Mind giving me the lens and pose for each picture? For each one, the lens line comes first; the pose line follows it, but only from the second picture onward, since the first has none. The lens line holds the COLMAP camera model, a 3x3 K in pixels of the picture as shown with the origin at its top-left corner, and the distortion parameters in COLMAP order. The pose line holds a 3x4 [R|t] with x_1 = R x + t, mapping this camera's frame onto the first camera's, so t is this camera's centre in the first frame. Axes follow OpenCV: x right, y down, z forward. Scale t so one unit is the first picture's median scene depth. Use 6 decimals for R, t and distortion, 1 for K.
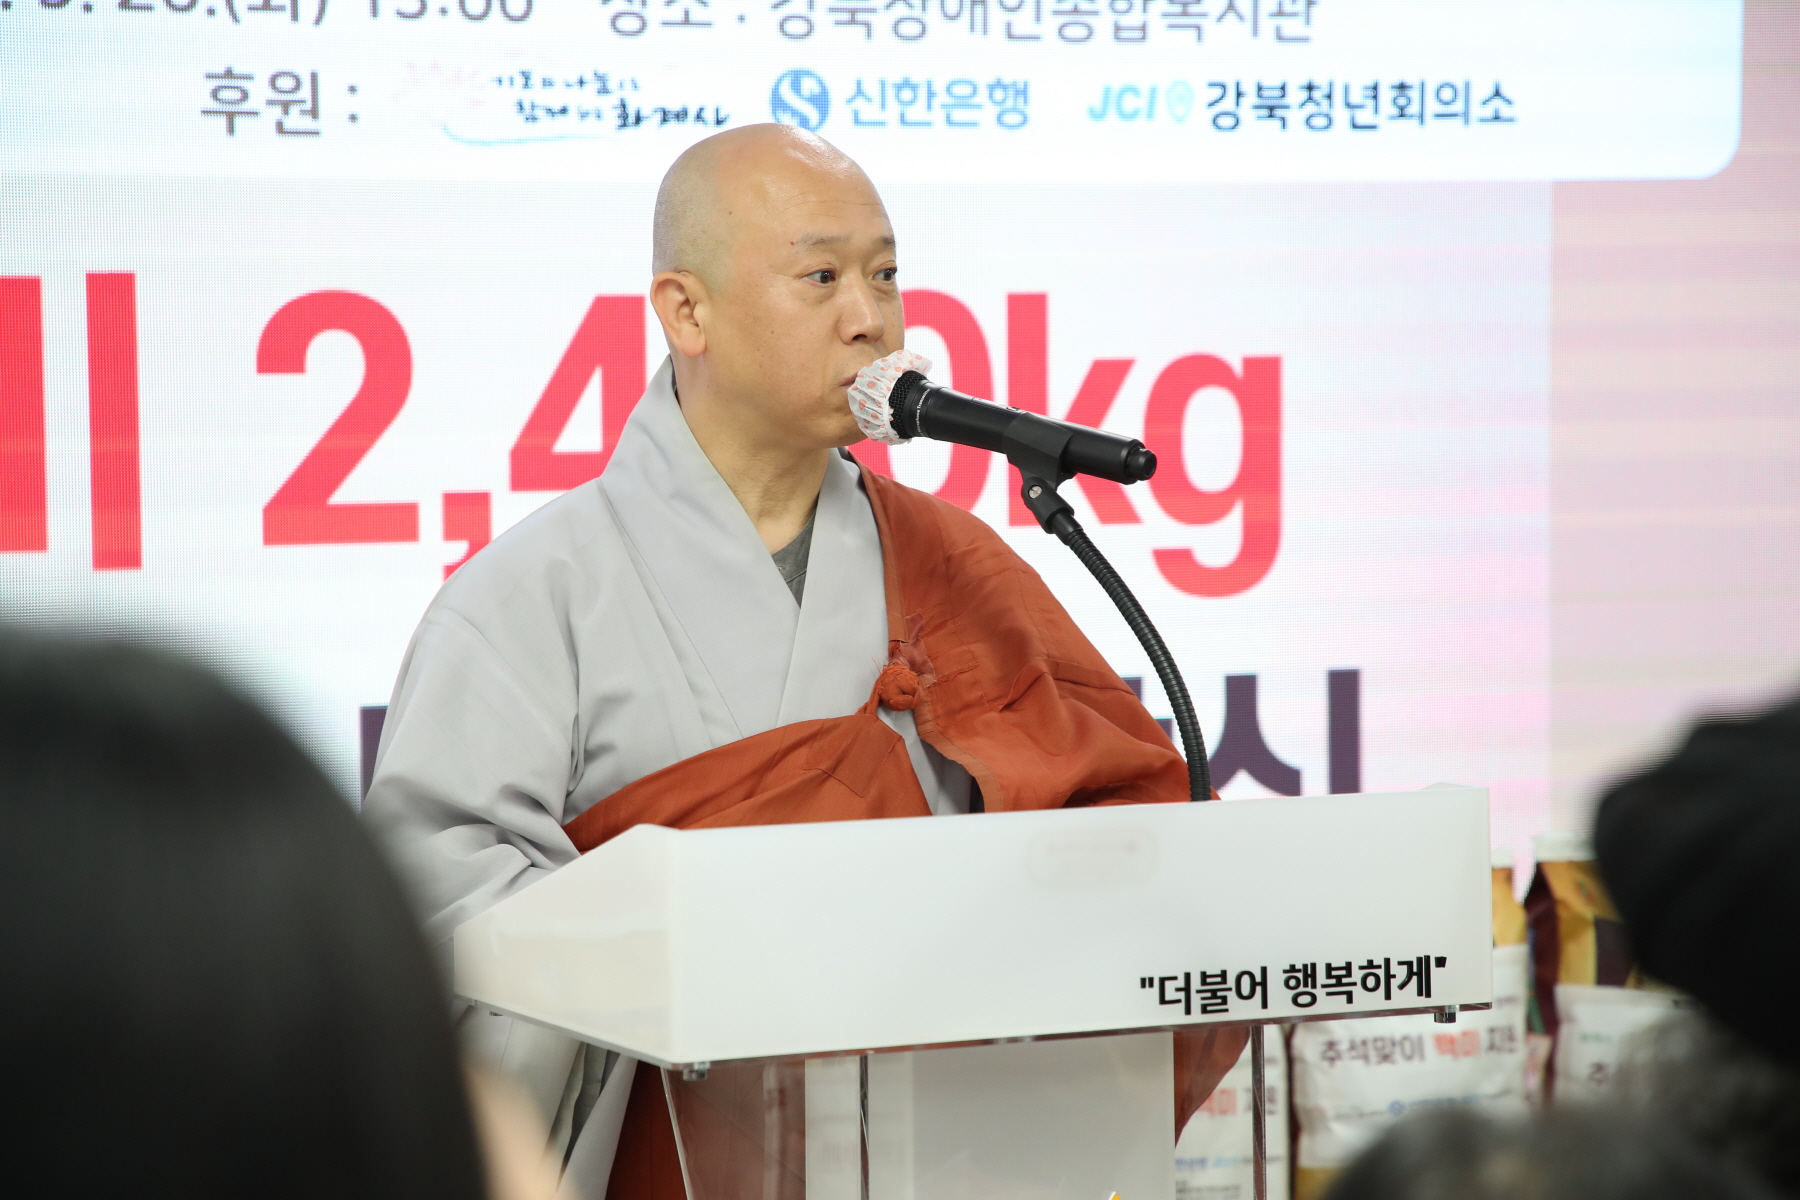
lens RADIAL K [[5091.5, 0, 900.2], [0, 5091.5, 603.8], [0, 0, 1]] dist [0.672726, 0.000000]
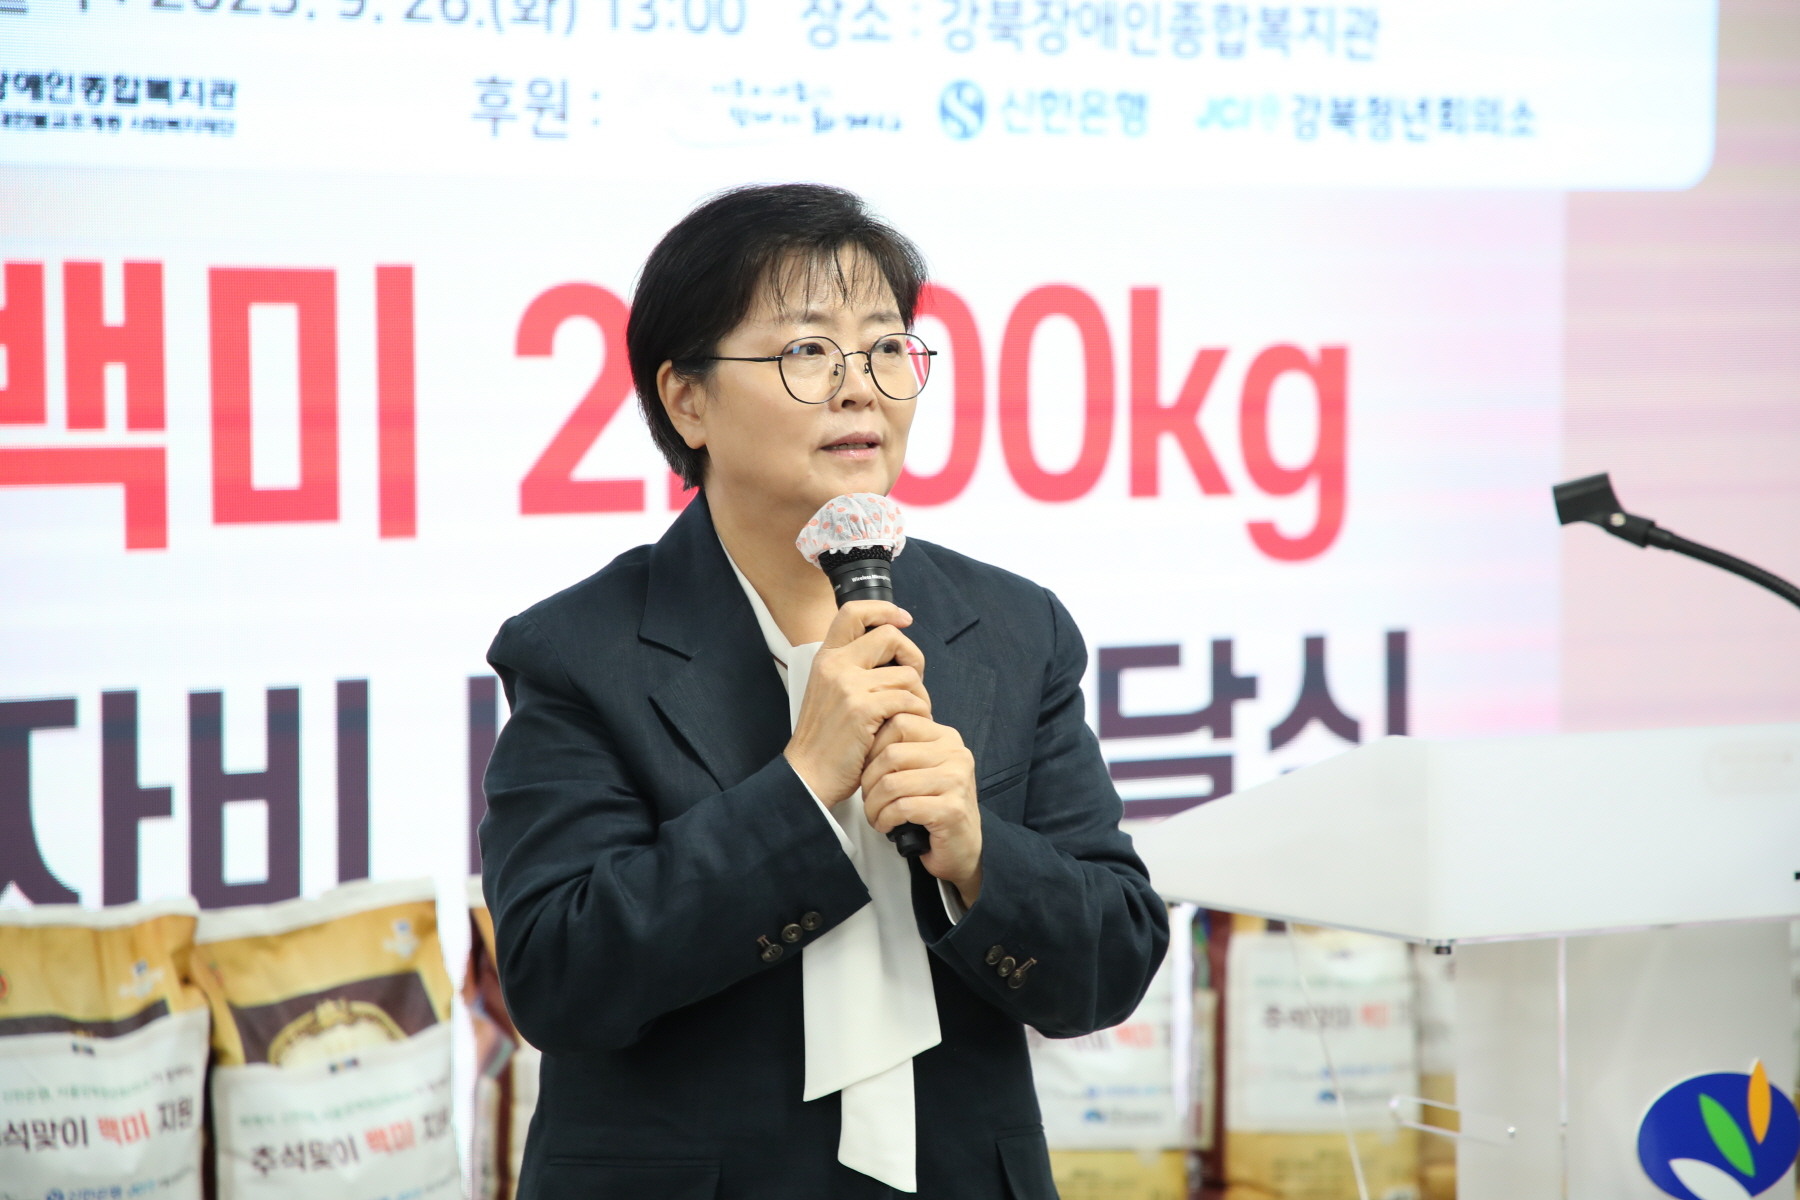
lens RADIAL K [[5091.5, 0, 904.0], [0, 5091.5, 609.3], [0, 0, 1]] dist [0.672726, 0.000000]
pose [[0.981008, -0.007183, 0.193835, -0.241583], [0.007500, 0.999971, -0.000902, 0.009131], [-0.193823, 0.002339, 0.981034, -0.065897]]
